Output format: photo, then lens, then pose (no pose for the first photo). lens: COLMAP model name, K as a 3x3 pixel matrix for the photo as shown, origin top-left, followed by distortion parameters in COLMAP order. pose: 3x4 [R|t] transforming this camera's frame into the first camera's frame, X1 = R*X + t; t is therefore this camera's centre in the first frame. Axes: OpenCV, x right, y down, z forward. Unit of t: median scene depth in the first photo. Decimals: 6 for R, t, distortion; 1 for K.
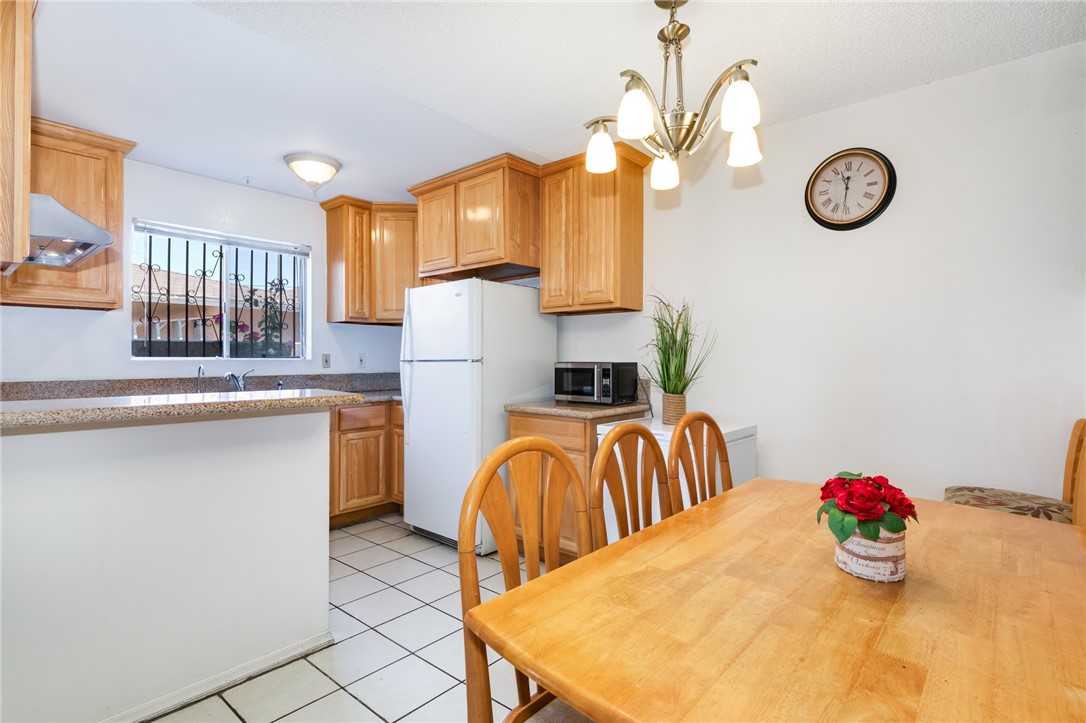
lens RADIAL K [[537.9, 0, 543.0], [0, 537.9, 361.5], [0, 0, 1]] dist [0.000401, 0.000181]
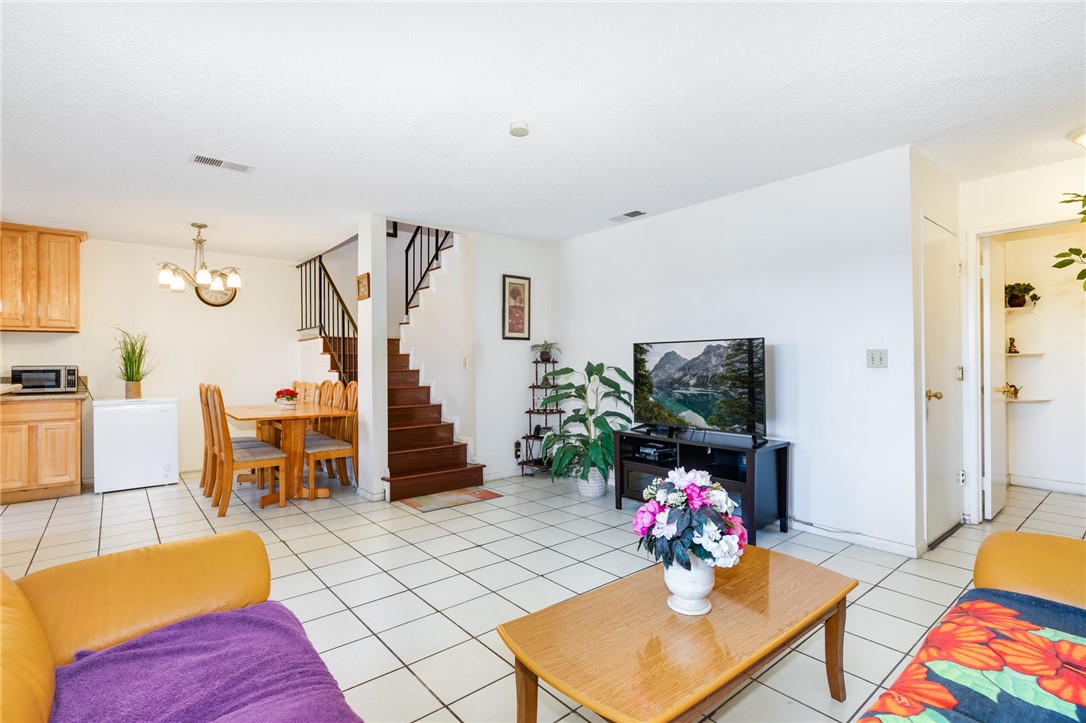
lens RADIAL K [[522.2, 0, 546.3], [0, 522.2, 358.5], [0, 0, 1]] dist [0.000471, -0.000919]
pose [[0.172343, 0.003200, 0.985032, -1.131379], [0.011615, 0.999919, -0.005280, 0.004447], [-0.984969, 0.012351, 0.172291, -0.631996]]
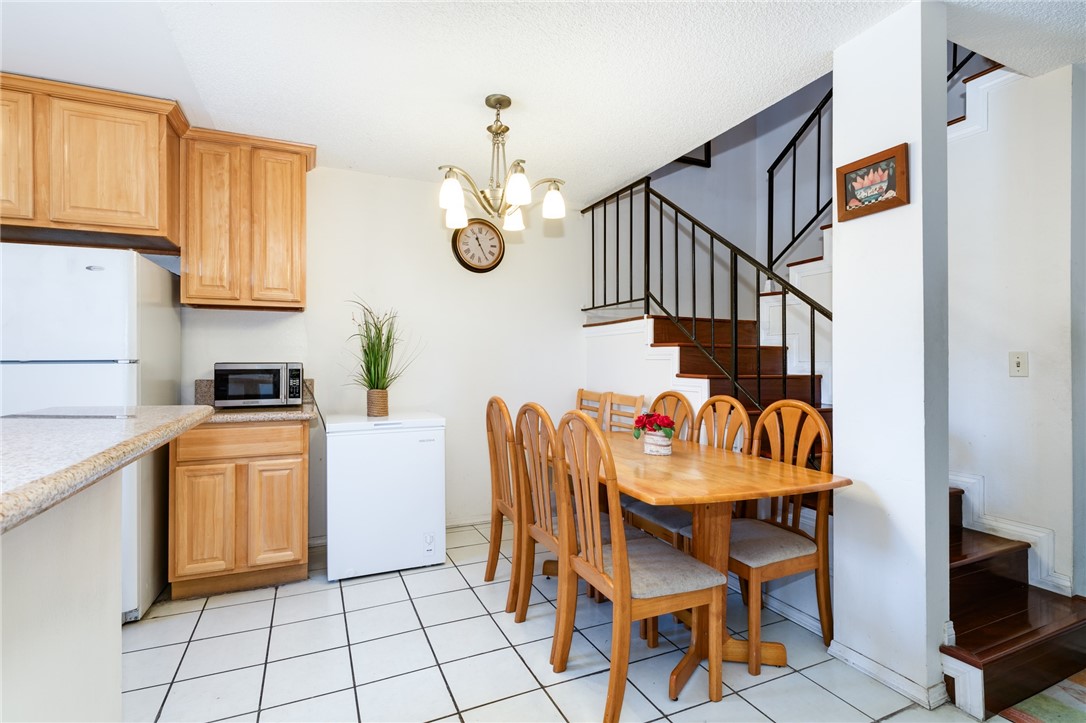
lens RADIAL K [[522.2, 0, 546.3], [0, 522.2, 358.5], [0, 0, 1]] dist [0.000471, -0.000919]
pose [[0.424829, 0.002462, 0.905270, -0.534547], [0.004116, 0.999981, -0.004651, -0.000045], [-0.905264, 0.005702, 0.424810, 0.177358]]
